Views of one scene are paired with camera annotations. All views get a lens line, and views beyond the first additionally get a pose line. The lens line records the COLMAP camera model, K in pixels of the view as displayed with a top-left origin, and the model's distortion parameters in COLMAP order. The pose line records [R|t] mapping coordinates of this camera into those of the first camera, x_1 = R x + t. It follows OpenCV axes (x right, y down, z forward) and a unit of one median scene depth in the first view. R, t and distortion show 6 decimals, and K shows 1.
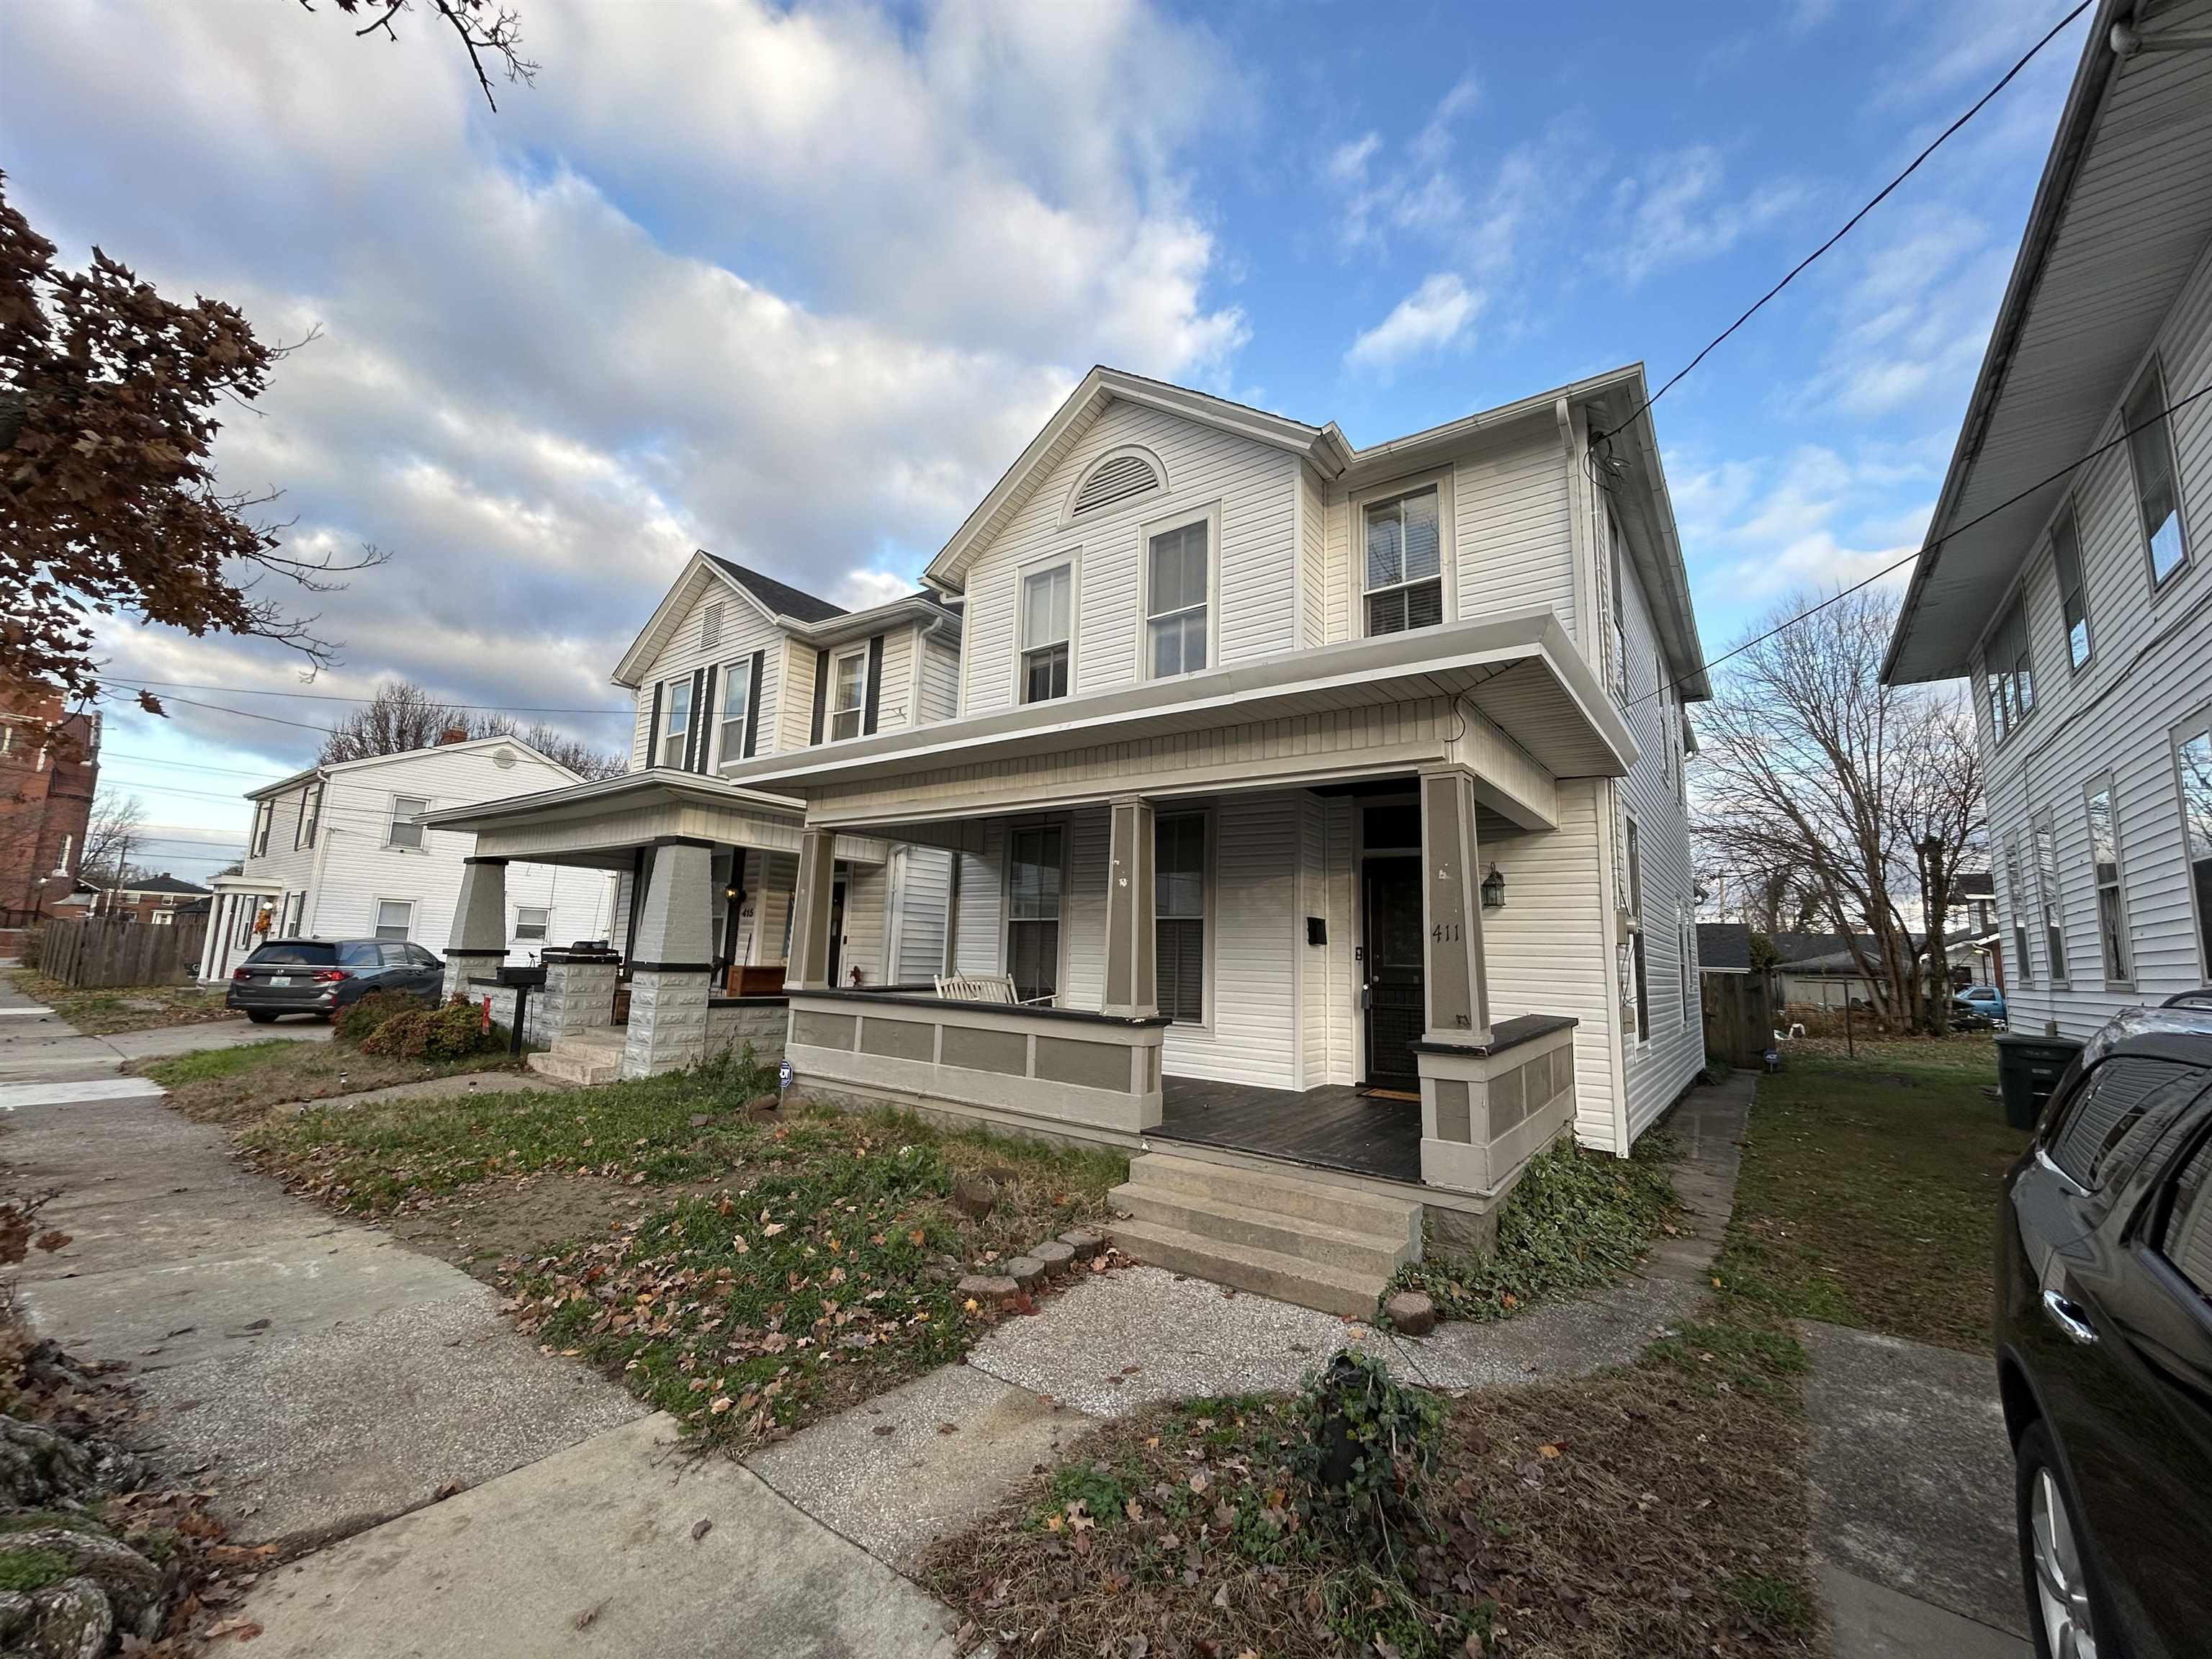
lens RADIAL K [[894.9, 0, 1114.4], [0, 894.9, 823.9], [0, 0, 1]] dist [0.000262, -0.000347]
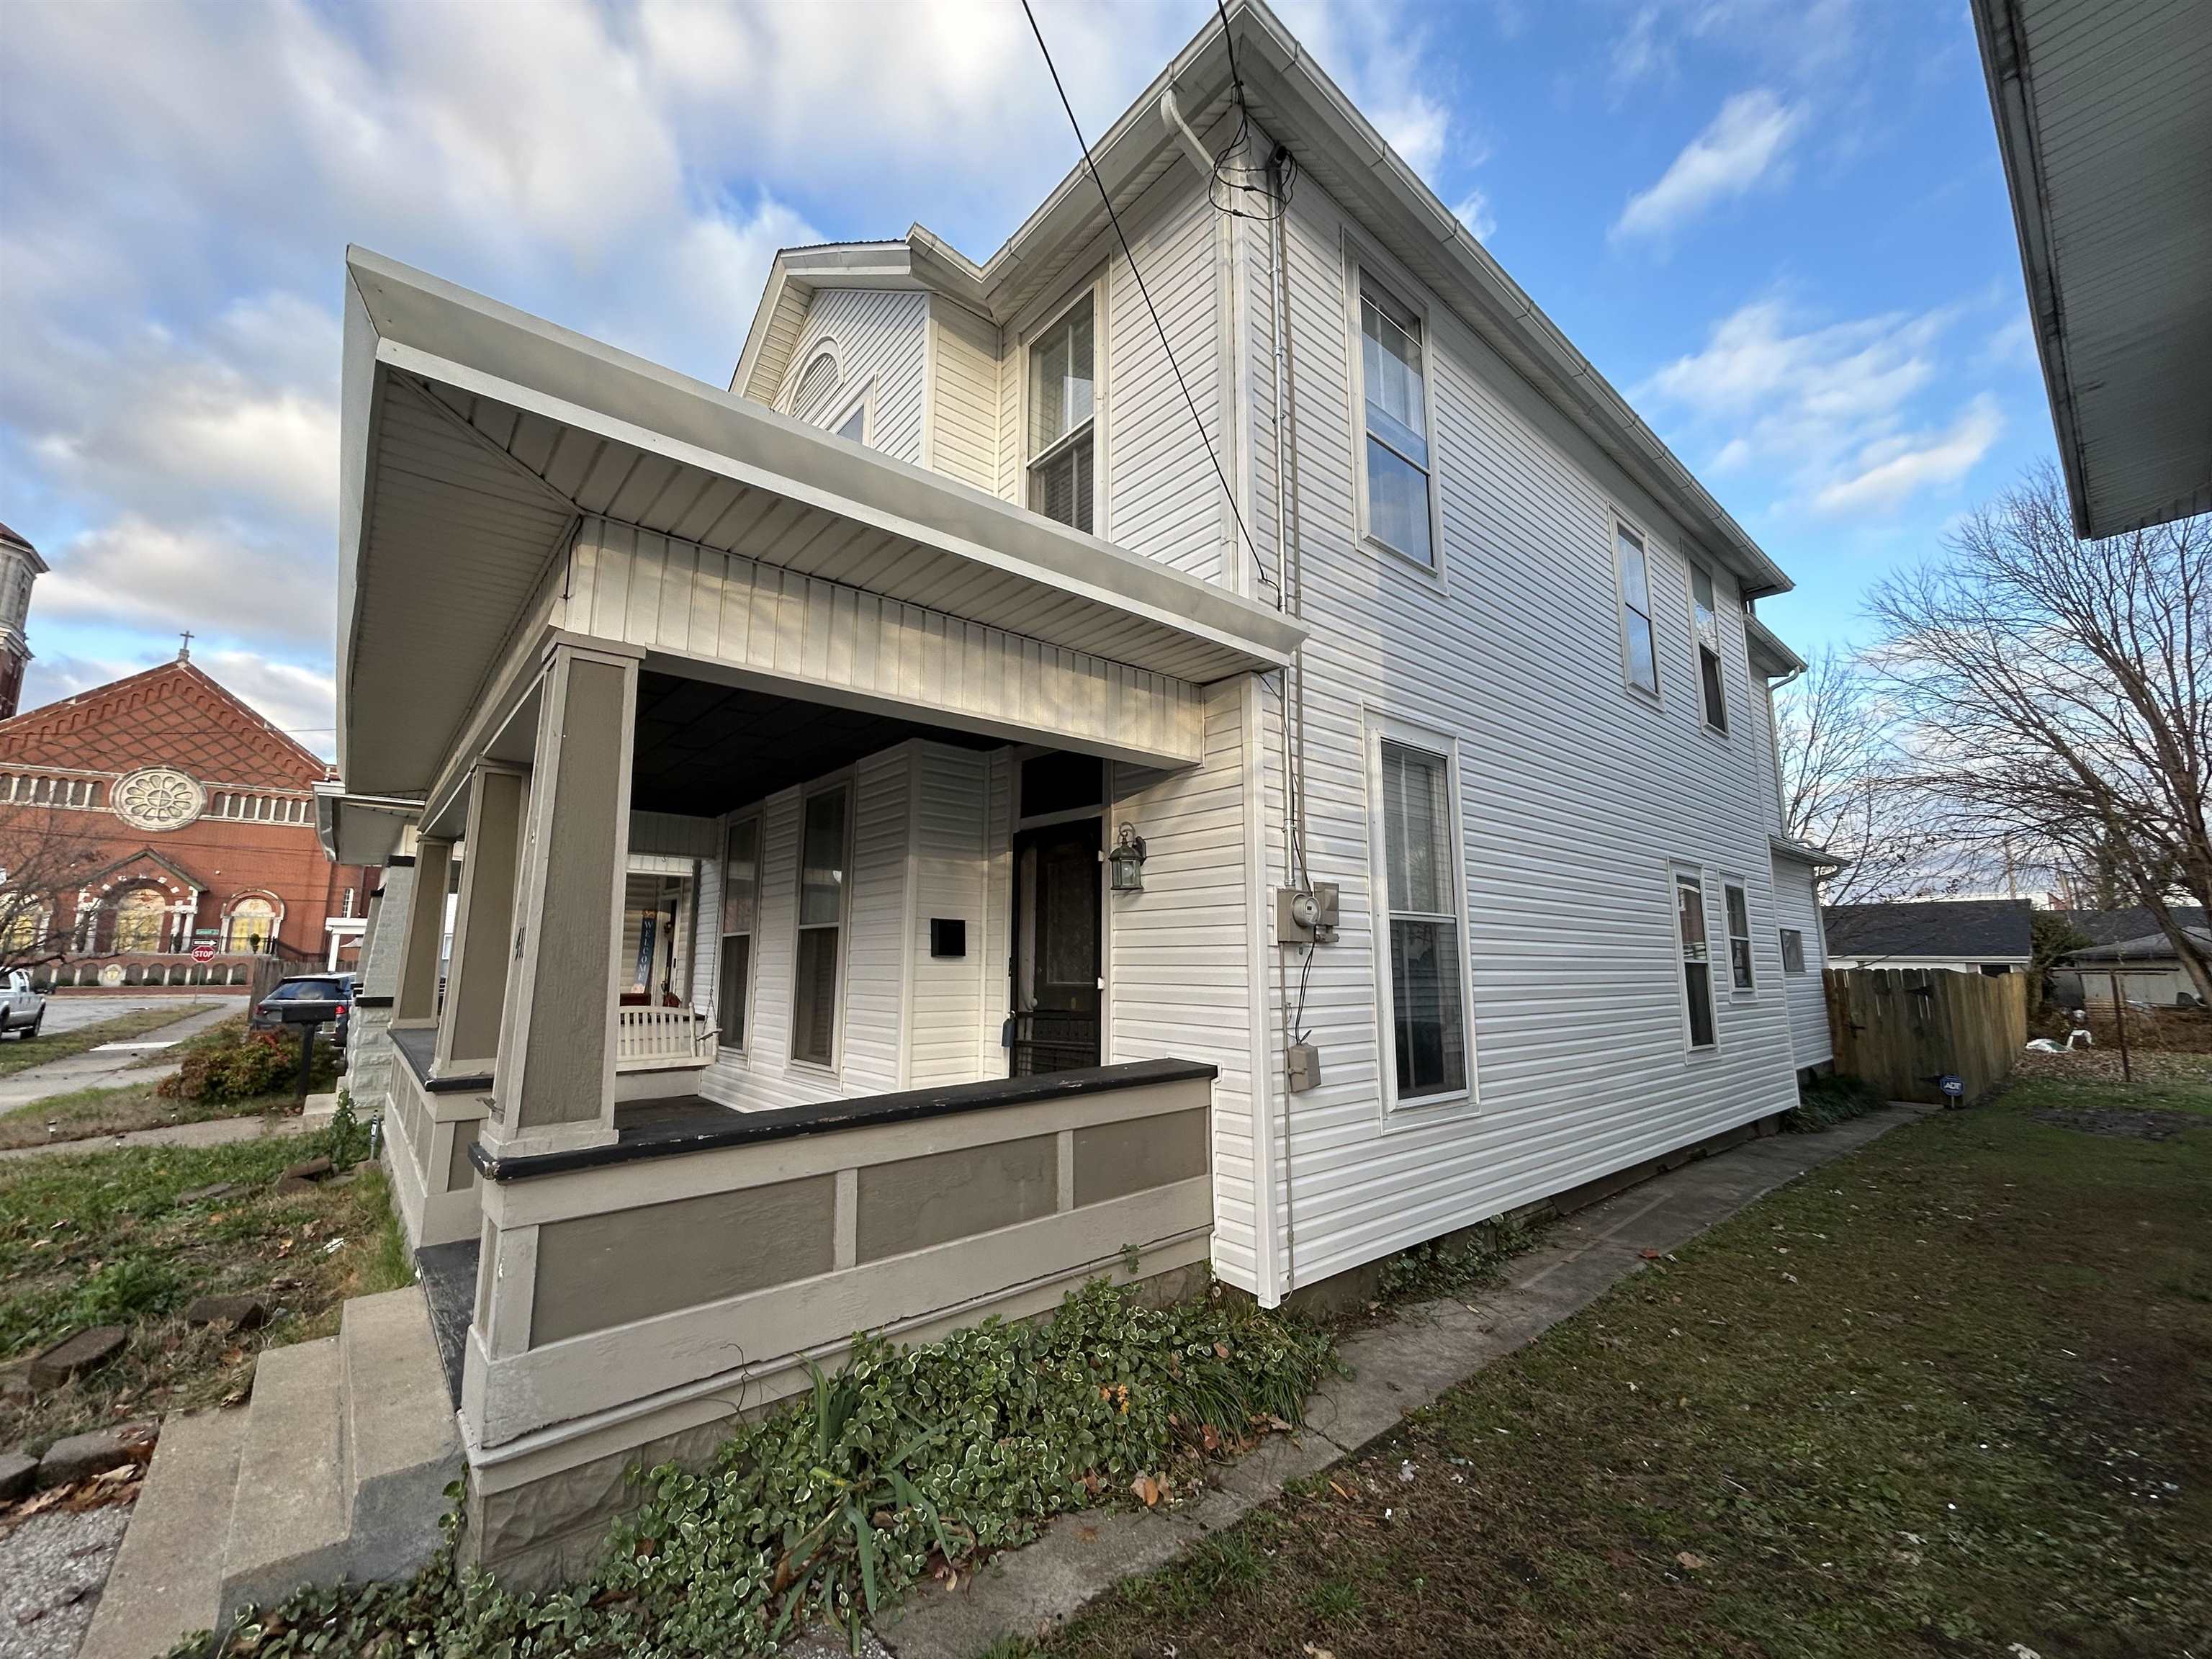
lens RADIAL K [[894.9, 0, 1114.4], [0, 894.9, 823.9], [0, 0, 1]] dist [0.000262, -0.000347]
pose [[0.973970, -0.063787, -0.217515, 0.387556], [0.061784, 0.997961, -0.016007, 0.037103], [0.218092, 0.002152, 0.975926, 0.250595]]
